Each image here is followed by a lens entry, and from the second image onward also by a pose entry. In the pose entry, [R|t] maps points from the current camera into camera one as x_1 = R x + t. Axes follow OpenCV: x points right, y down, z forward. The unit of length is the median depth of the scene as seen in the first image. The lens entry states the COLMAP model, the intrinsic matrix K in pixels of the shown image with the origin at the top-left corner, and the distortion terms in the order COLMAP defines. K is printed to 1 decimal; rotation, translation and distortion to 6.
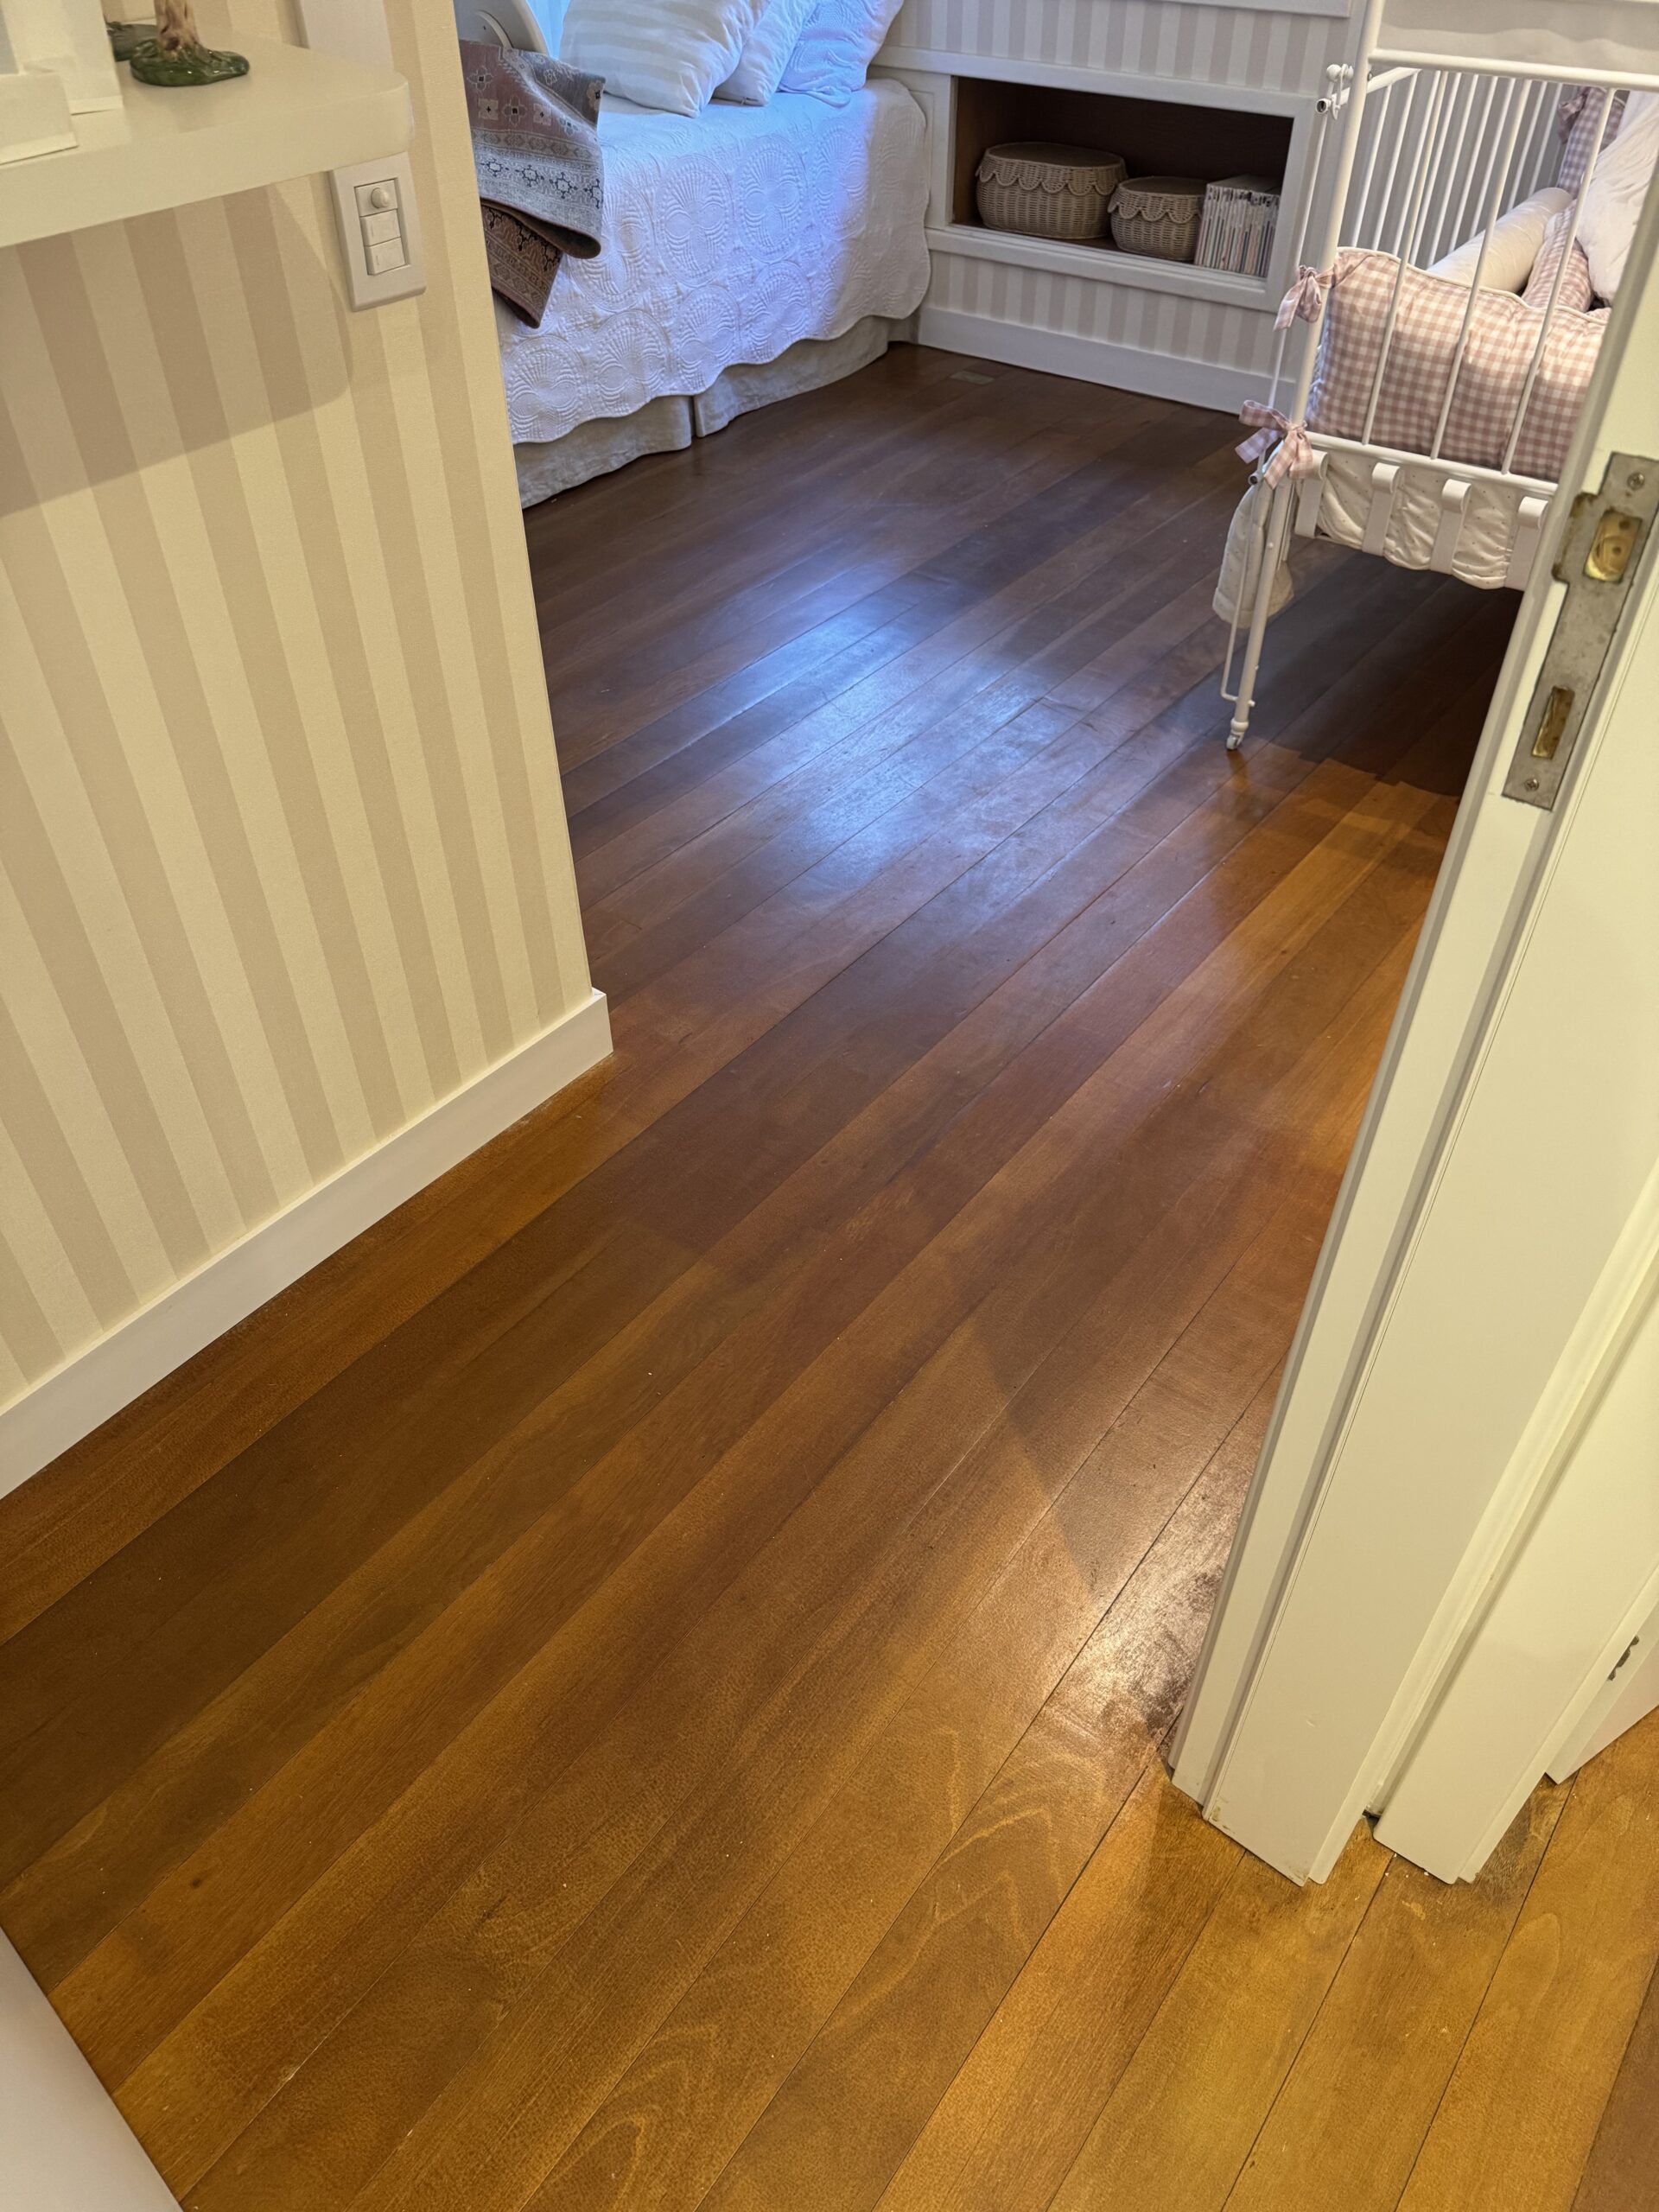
lens RADIAL K [[1561.9, 0, 828.8], [0, 1561.9, 1106.6], [0, 0, 1]] dist [0.063964, -0.086334]
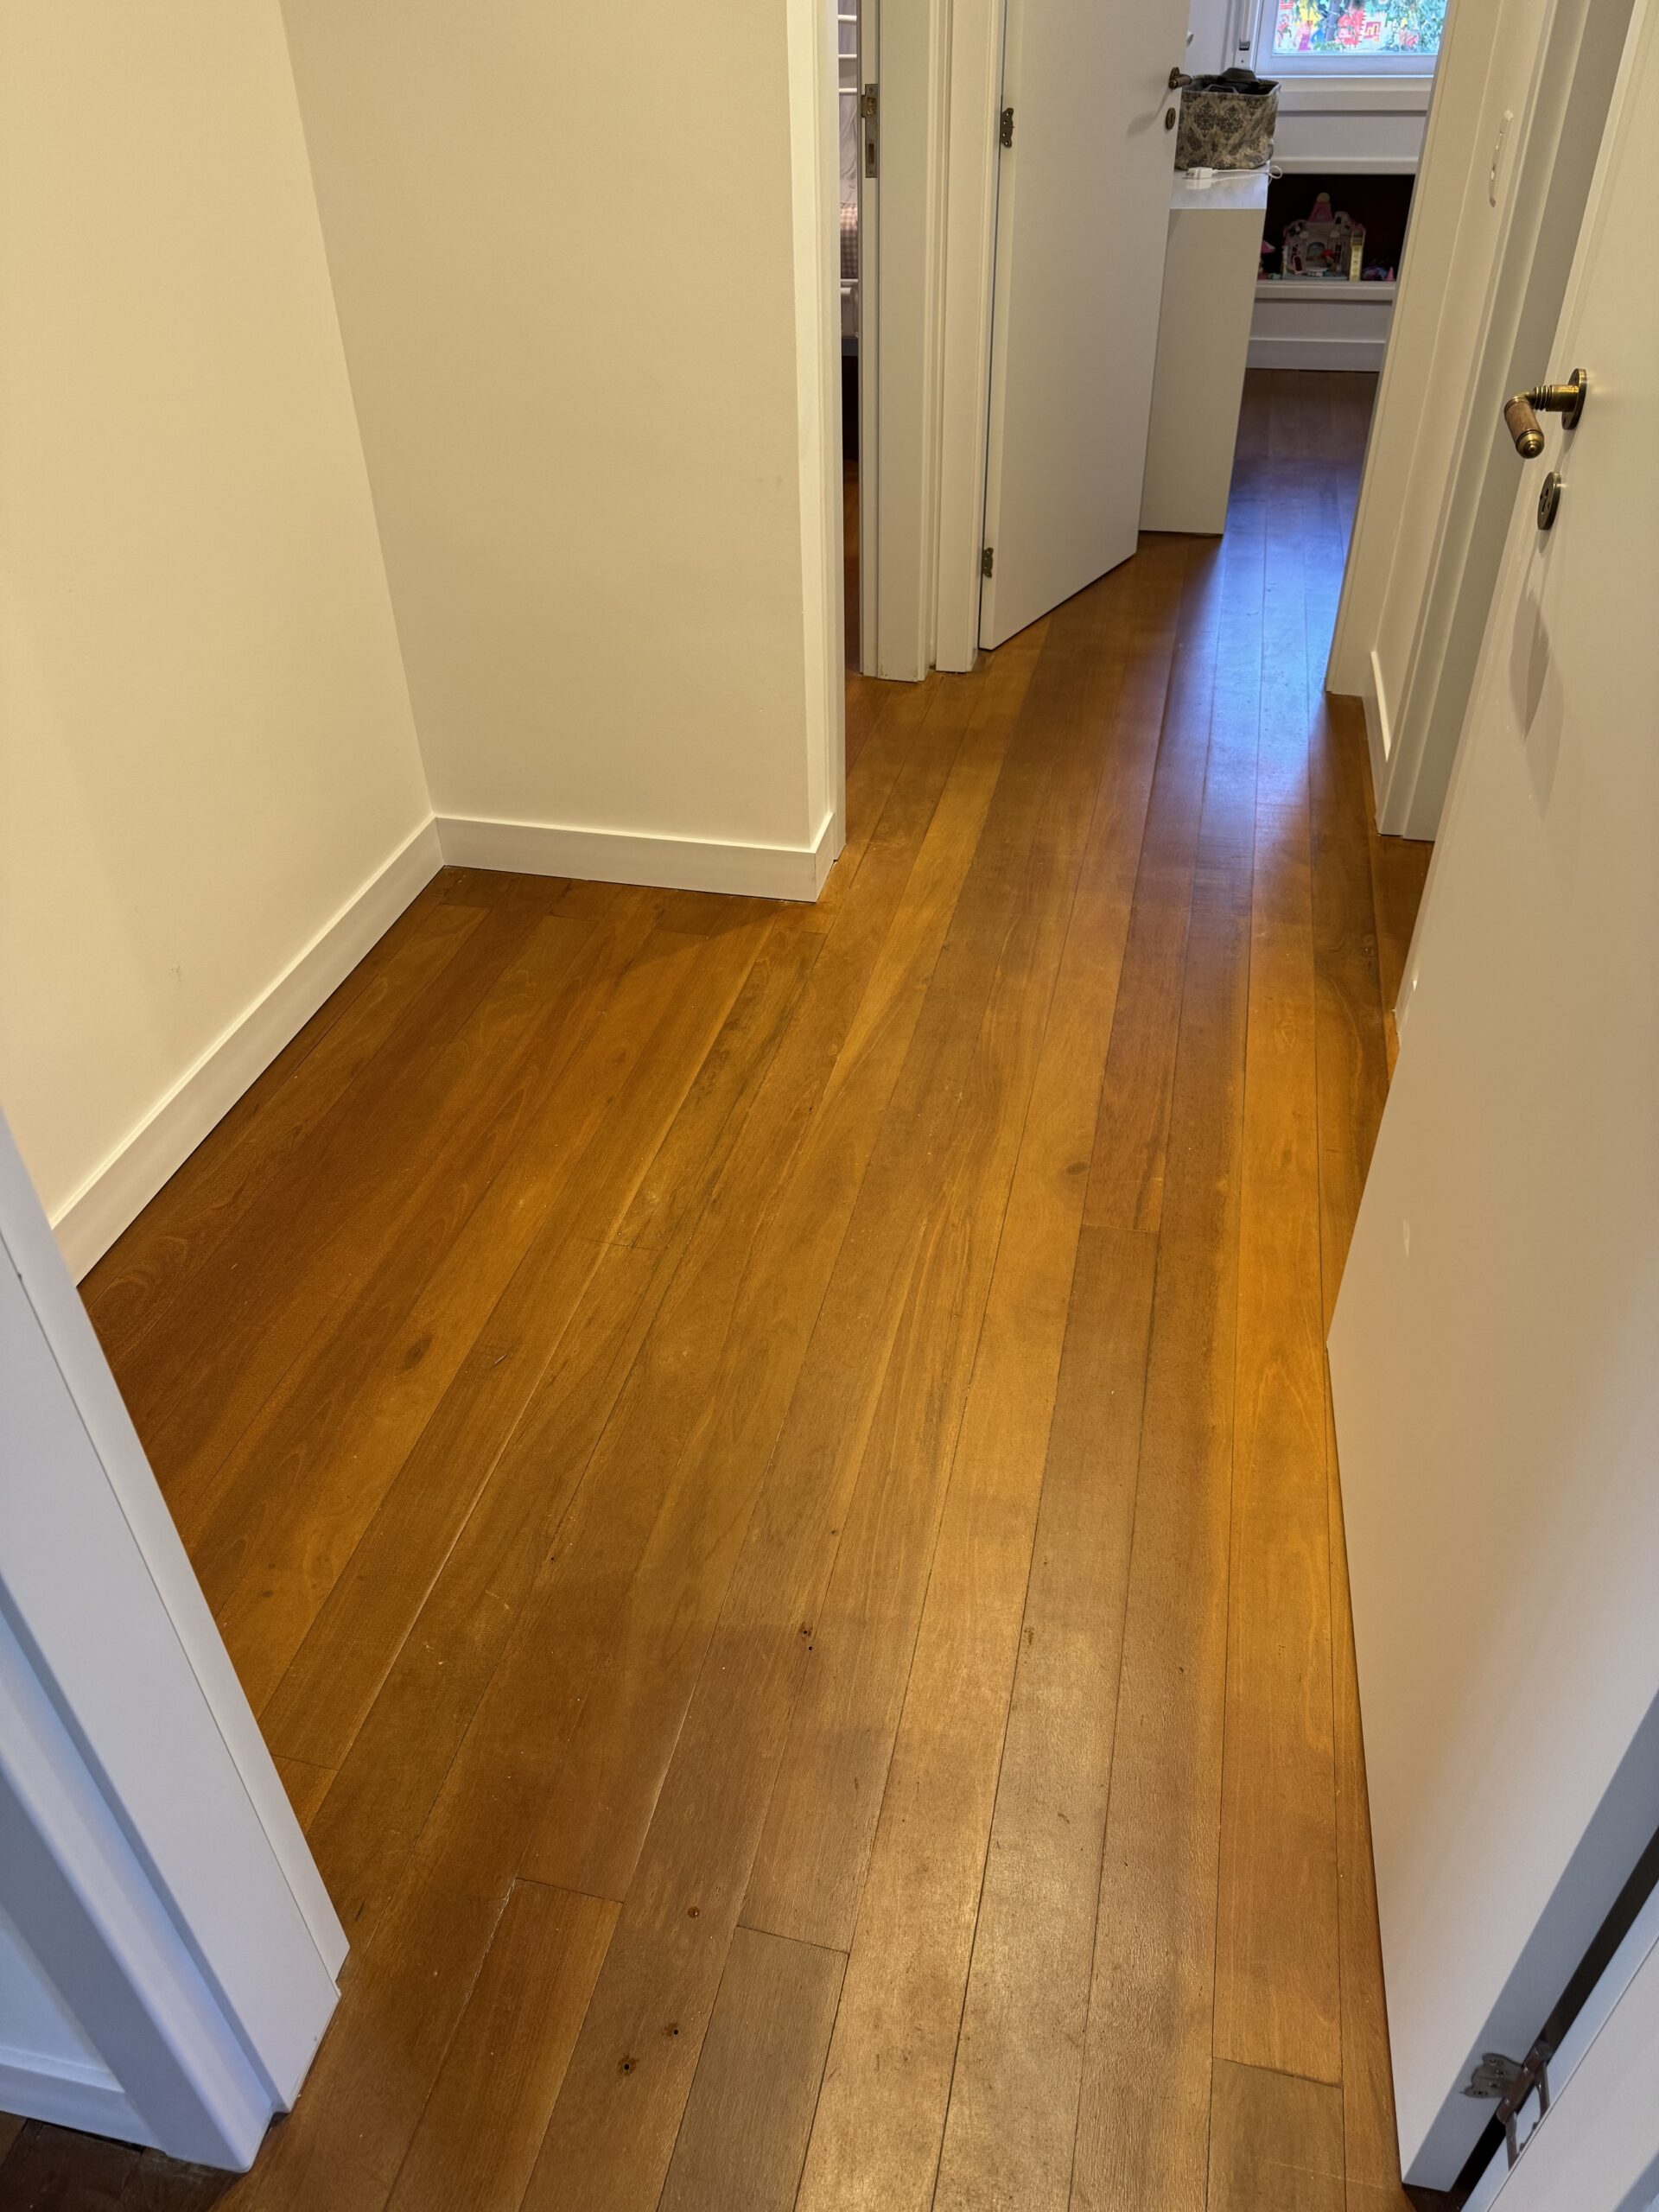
lens RADIAL K [[1561.9, 0, 838.0], [0, 1561.9, 1107.7], [0, 0, 1]] dist [0.063964, -0.086334]
pose [[0.910583, -0.257691, 0.323163, -0.893886], [0.285517, 0.957496, -0.040999, 1.270301], [-0.298863, 0.129602, 0.945455, -1.436259]]
